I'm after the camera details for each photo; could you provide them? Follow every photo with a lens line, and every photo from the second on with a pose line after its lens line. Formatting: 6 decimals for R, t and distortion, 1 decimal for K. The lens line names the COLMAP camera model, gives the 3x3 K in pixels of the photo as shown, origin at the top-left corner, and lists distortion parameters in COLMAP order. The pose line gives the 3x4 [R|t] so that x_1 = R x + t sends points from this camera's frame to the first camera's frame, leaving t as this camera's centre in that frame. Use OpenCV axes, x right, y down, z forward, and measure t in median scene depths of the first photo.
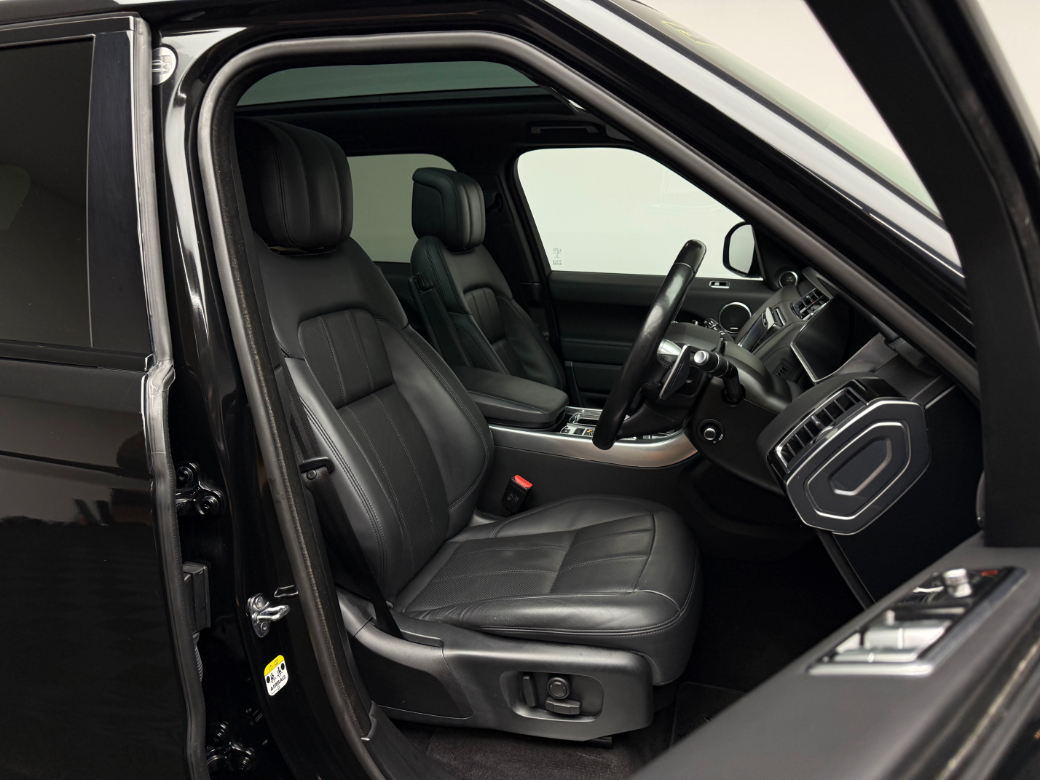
lens RADIAL K [[725.9, 0, 520.0], [0, 725.9, 390.0], [0, 0, 1]] dist [-0.001830, -0.000525]
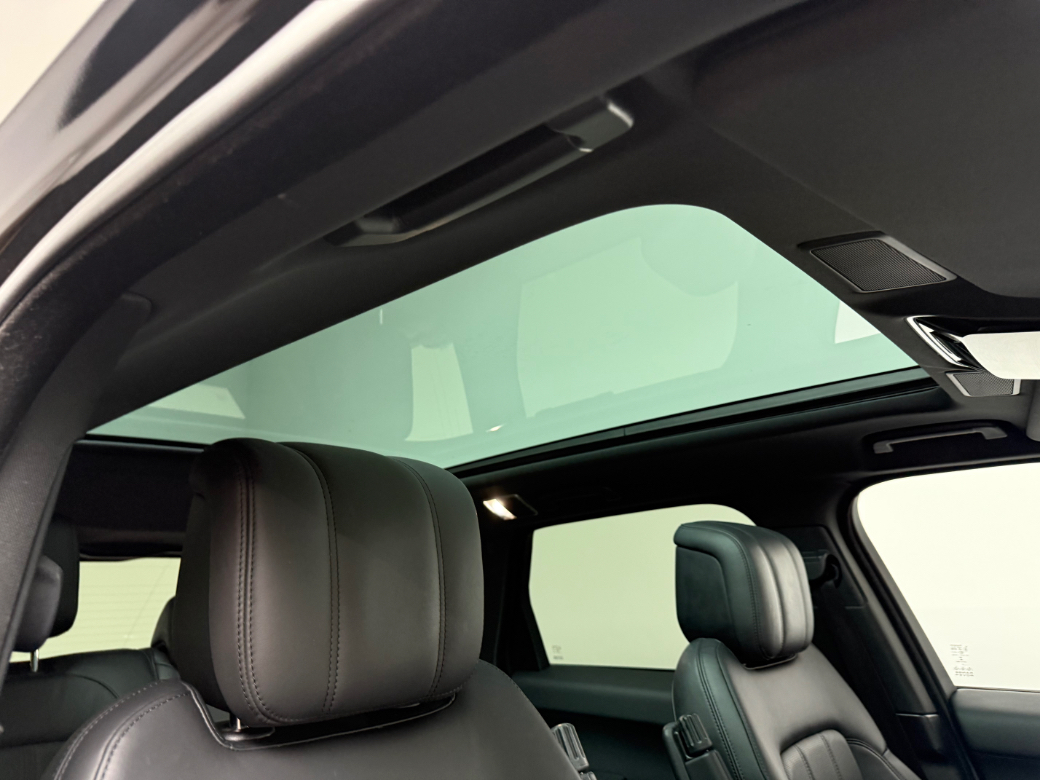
lens RADIAL K [[721.0, 0, 519.0], [0, 721.0, 421.8], [0, 0, 1]] dist [-0.002516, 0.000571]
pose [[0.903426, -0.140918, -0.404924, -0.006161], [-0.053246, 0.900254, -0.432096, -0.106723], [0.425425, 0.411928, 0.805810, 0.392659]]
